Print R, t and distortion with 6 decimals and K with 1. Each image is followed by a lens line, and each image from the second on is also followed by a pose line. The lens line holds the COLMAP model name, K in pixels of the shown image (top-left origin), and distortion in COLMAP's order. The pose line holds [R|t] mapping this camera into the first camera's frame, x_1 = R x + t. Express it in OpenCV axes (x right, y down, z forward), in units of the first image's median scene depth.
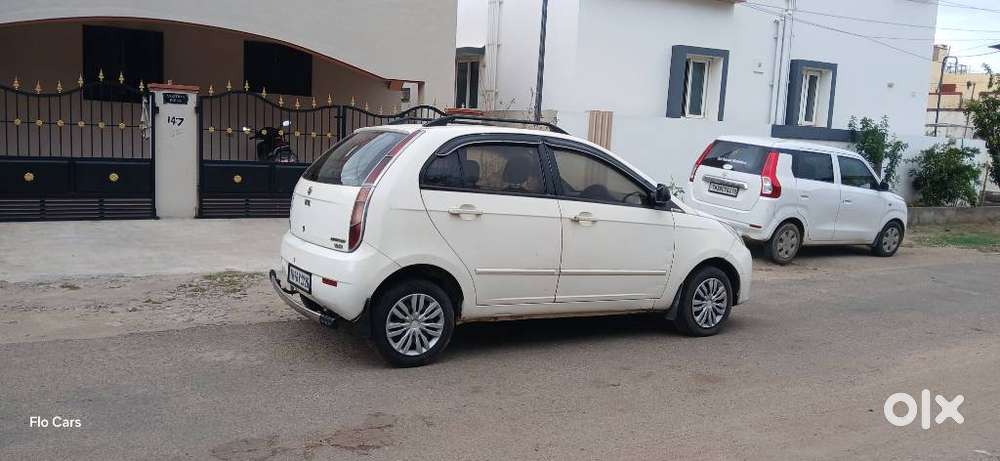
lens RADIAL K [[780.6, 0, 500.0], [0, 780.6, 230.5], [0, 0, 1]] dist [0.088284, -0.197199]
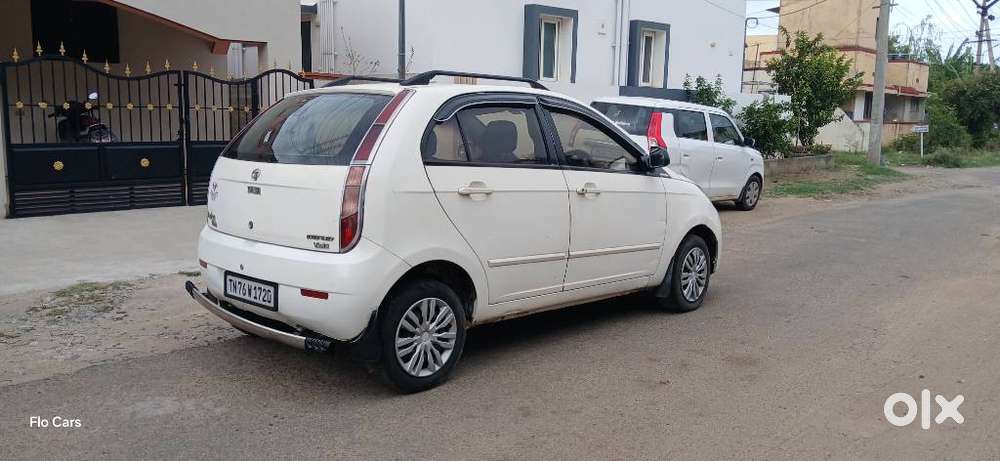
lens RADIAL K [[780.6, 0, 500.0], [0, 780.6, 230.5], [0, 0, 1]] dist [0.088284, -0.197199]
pose [[0.962749, -0.070786, 0.260968, -0.191786], [0.060743, 0.997076, 0.046362, -0.015633], [-0.263487, -0.028783, 0.964233, 0.180454]]
